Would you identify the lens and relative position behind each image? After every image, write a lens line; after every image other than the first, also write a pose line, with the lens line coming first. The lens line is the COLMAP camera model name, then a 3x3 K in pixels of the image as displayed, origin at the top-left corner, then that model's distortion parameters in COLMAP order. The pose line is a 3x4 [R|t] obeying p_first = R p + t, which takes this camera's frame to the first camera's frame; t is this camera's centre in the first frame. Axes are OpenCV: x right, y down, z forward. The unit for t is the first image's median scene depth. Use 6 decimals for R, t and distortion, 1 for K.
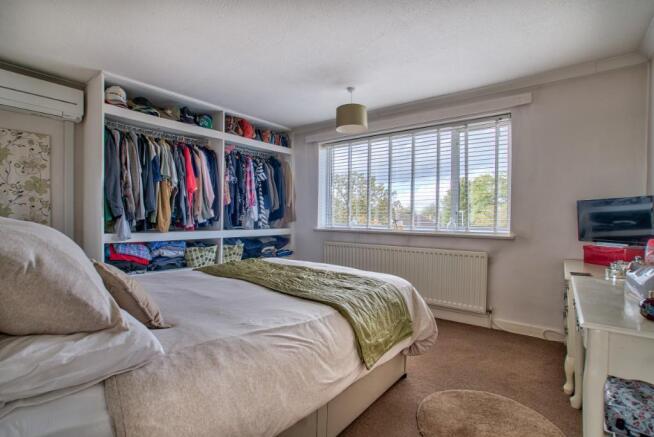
lens RADIAL K [[324.0, 0, 327.0], [0, 324.0, 218.5], [0, 0, 1]] dist [-0.001524, -0.000063]
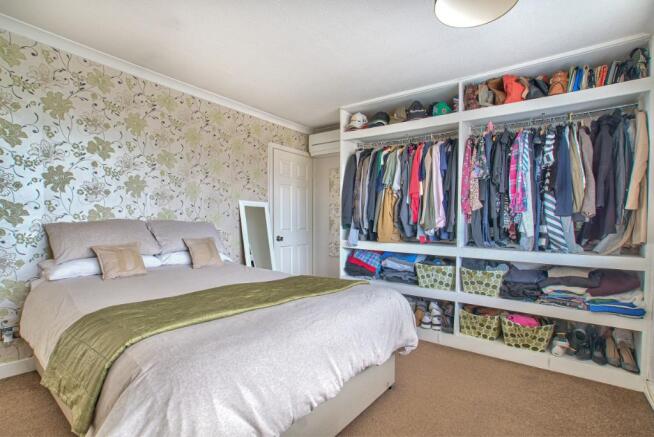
lens RADIAL K [[324.0, 0, 327.0], [0, 324.0, 218.5], [0, 0, 1]] dist [-0.001524, -0.000063]
pose [[0.029733, 0.000900, -0.999557, 0.396728], [-0.012524, 0.999921, 0.000527, -0.023945], [0.999479, 0.012503, 0.029742, 0.679822]]
